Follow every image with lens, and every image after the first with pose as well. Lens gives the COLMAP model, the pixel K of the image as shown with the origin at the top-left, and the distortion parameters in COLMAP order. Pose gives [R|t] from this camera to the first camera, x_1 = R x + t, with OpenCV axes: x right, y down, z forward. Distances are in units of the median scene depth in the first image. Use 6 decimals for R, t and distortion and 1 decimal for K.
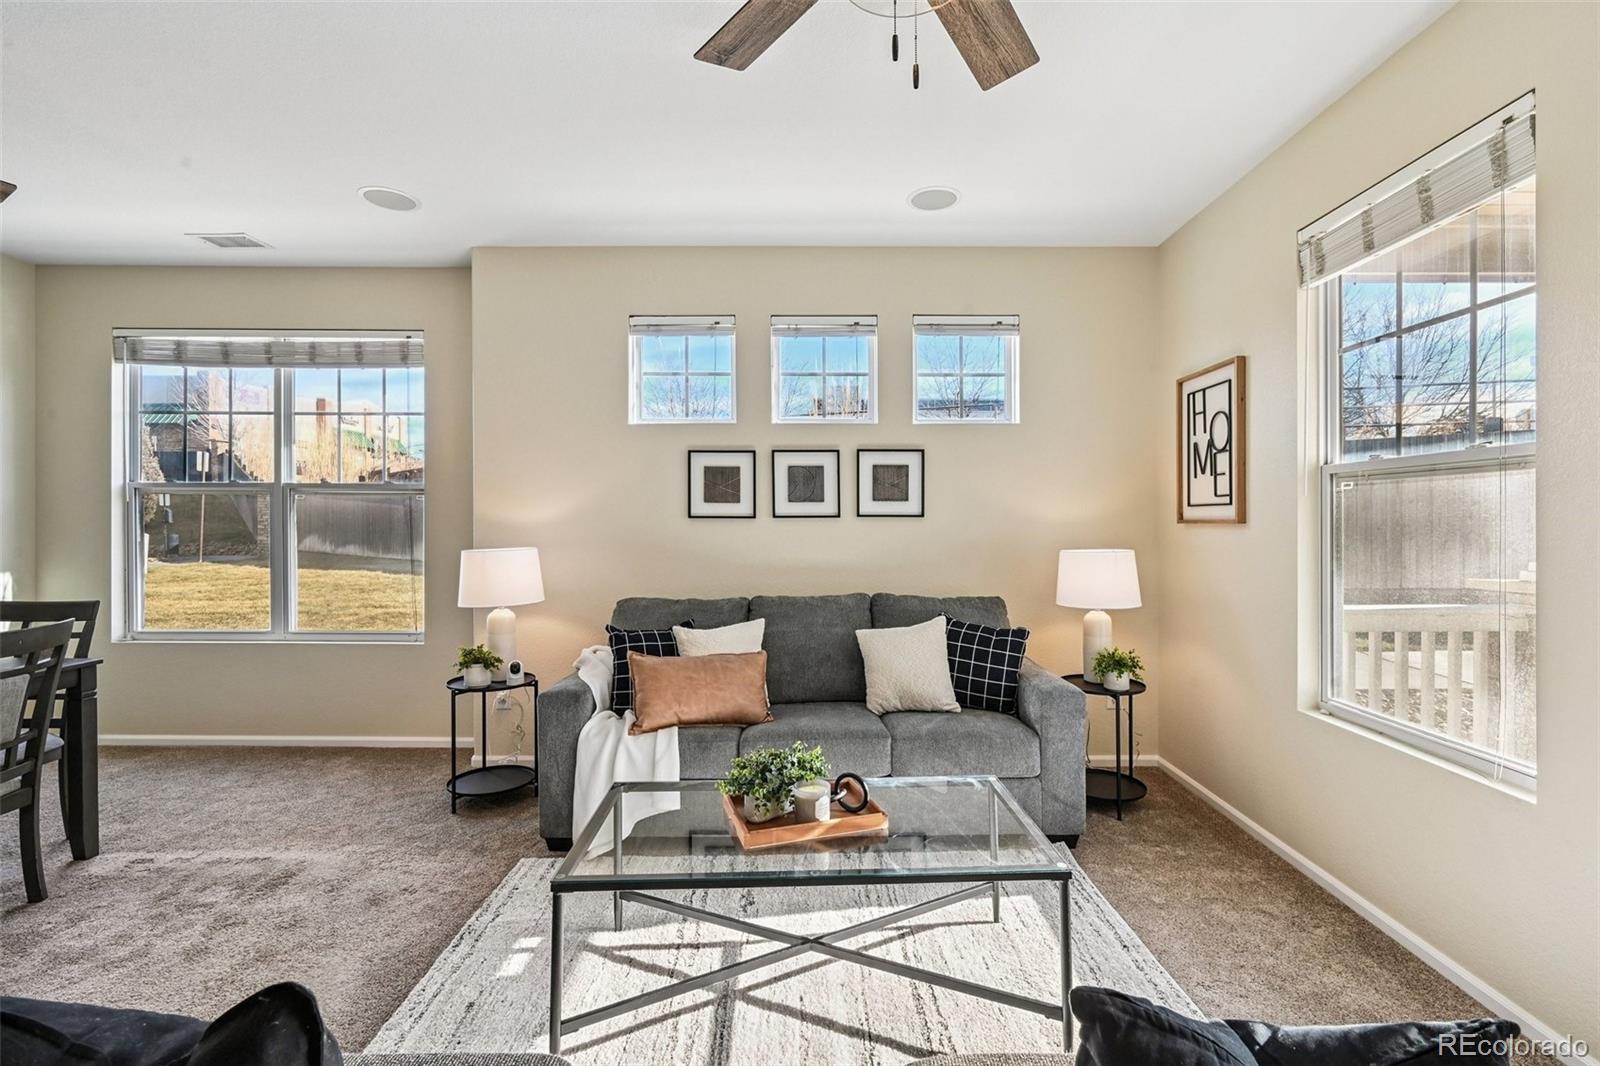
lens RADIAL K [[706.8, 0, 809.2], [0, 706.8, 524.6], [0, 0, 1]] dist [-0.001944, -0.000119]
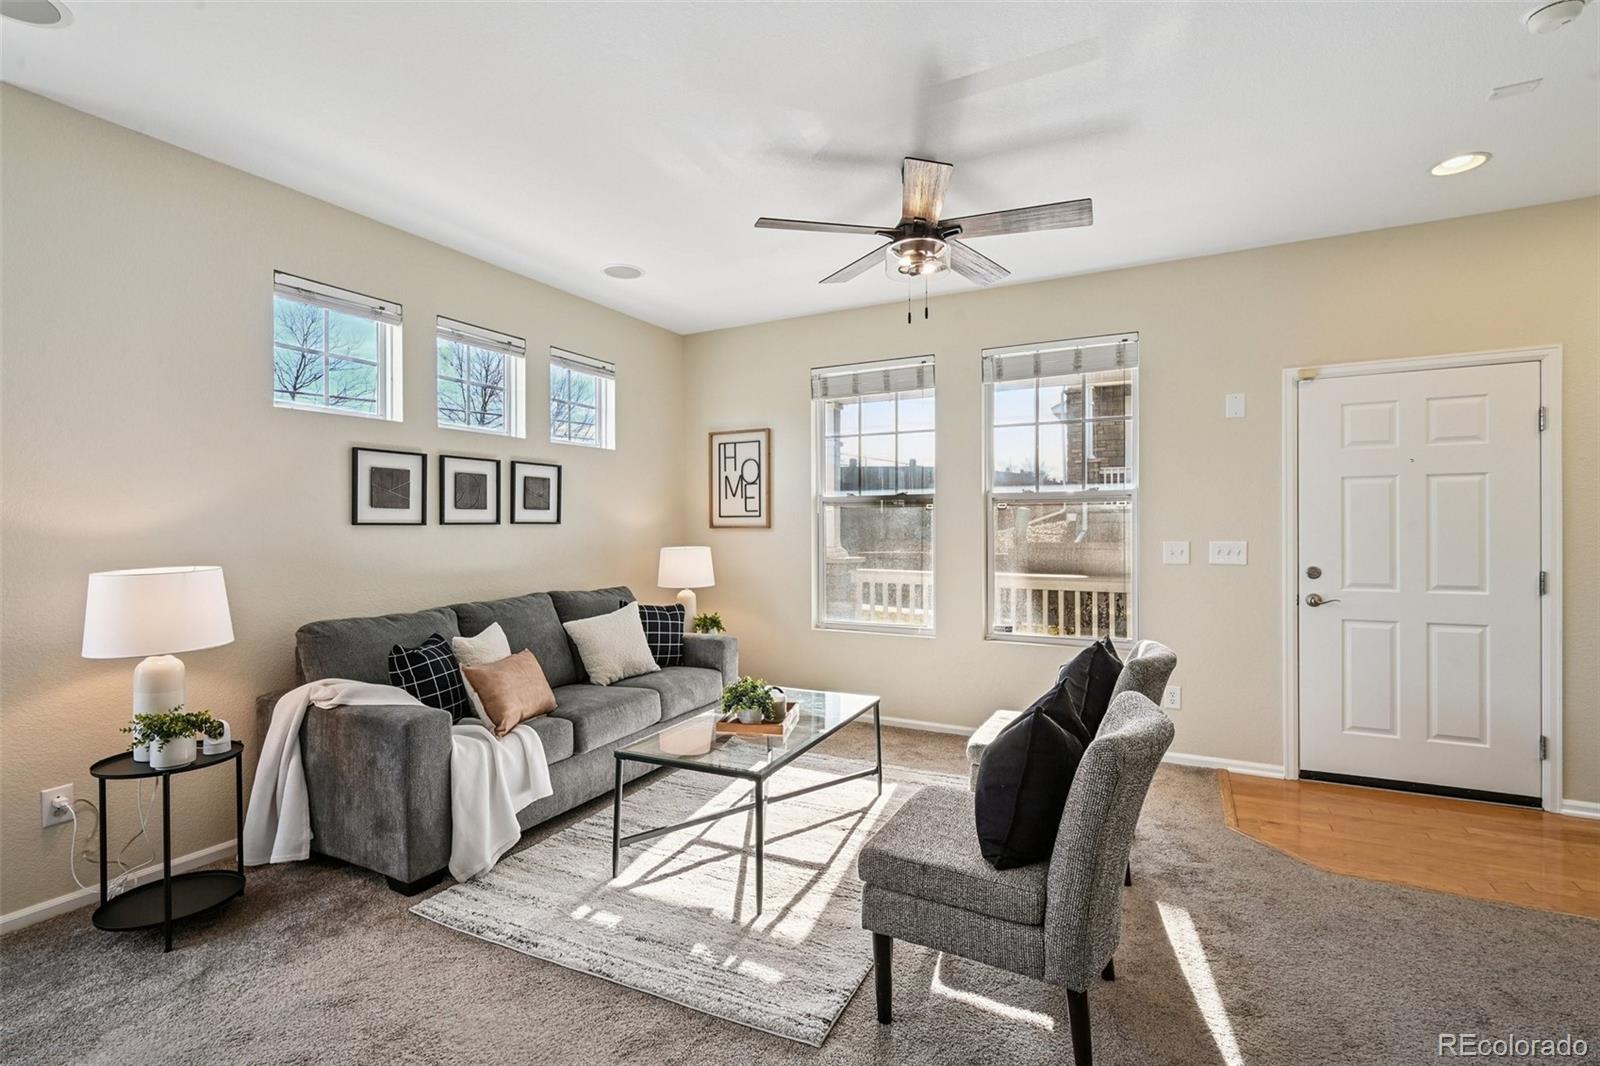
lens RADIAL K [[738.3, 0, 800.0], [0, 738.3, 533.0], [0, 0, 1]] dist [-0.000707, -0.000285]
pose [[0.465085, -0.009780, 0.885212, -0.773643], [0.009788, 0.999935, 0.005905, 0.000451], [-0.885212, 0.005918, 0.465151, 0.101335]]
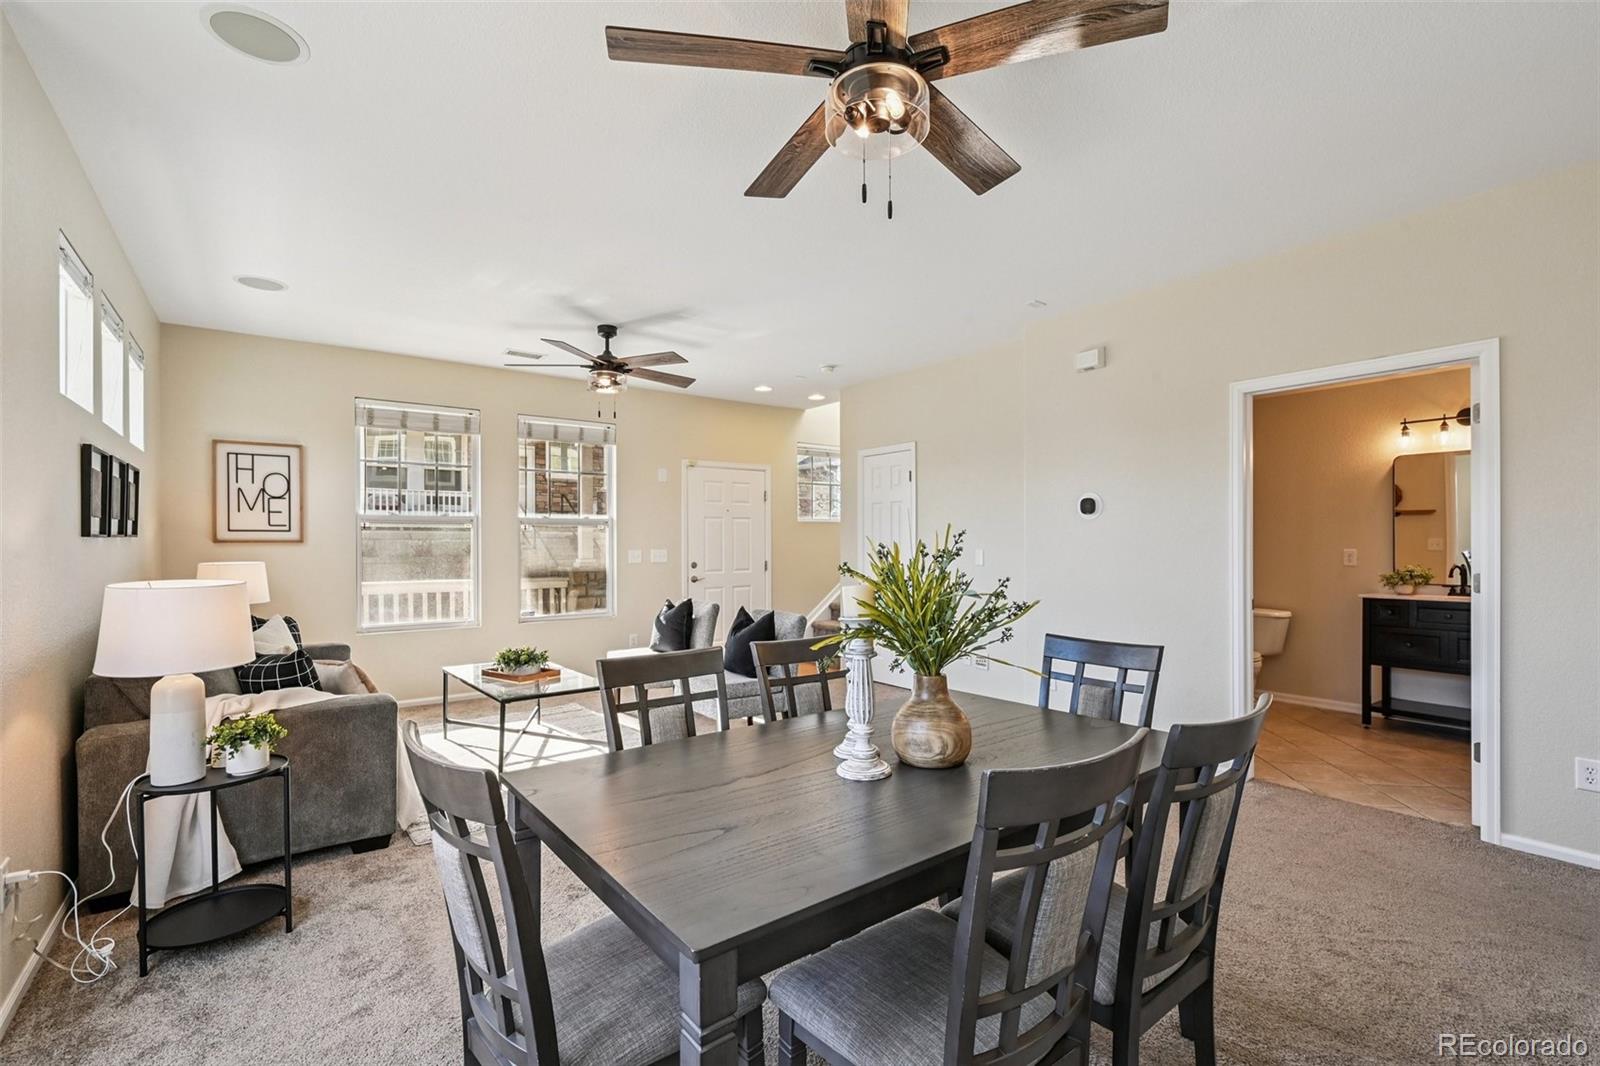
lens RADIAL K [[730.1, 0, 803.6], [0, 730.1, 541.7], [0, 0, 1]] dist [0.000280, 0.000060]
pose [[-0.606770, 0.001056, 0.794877, -1.314060], [0.007821, 0.999959, 0.004642, -0.001887], [-0.794839, 0.009034, -0.606753, 0.944443]]
